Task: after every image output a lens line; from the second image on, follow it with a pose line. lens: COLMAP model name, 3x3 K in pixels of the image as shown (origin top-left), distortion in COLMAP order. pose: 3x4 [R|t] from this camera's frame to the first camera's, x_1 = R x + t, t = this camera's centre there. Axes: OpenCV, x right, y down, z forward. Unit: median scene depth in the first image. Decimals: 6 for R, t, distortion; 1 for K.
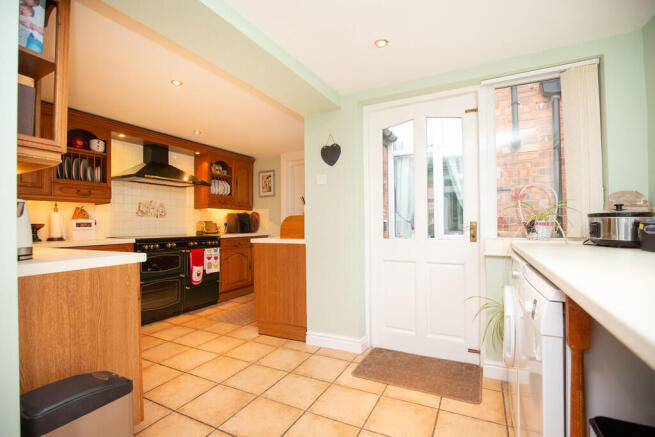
lens RADIAL K [[301.4, 0, 324.7], [0, 301.4, 219.3], [0, 0, 1]] dist [-0.018026, 0.000084]
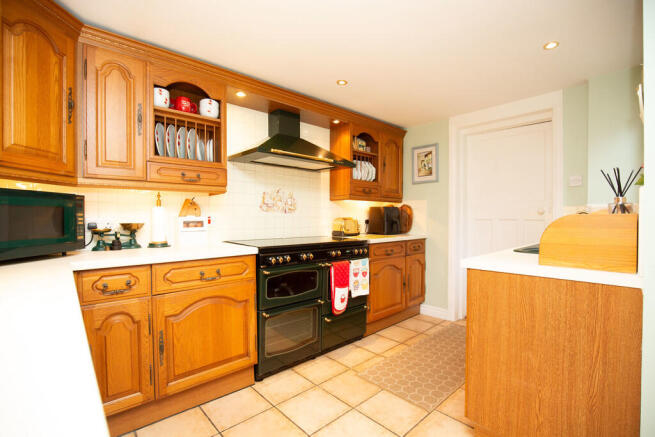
lens RADIAL K [[301.4, 0, 329.0], [0, 301.4, 218.7], [0, 0, 1]] dist [-0.018026, 0.000084]
pose [[0.941640, 0.012497, -0.336389, -0.224461], [-0.004658, 0.999699, 0.024102, -0.010399], [0.336588, -0.021128, 0.941415, 0.365453]]
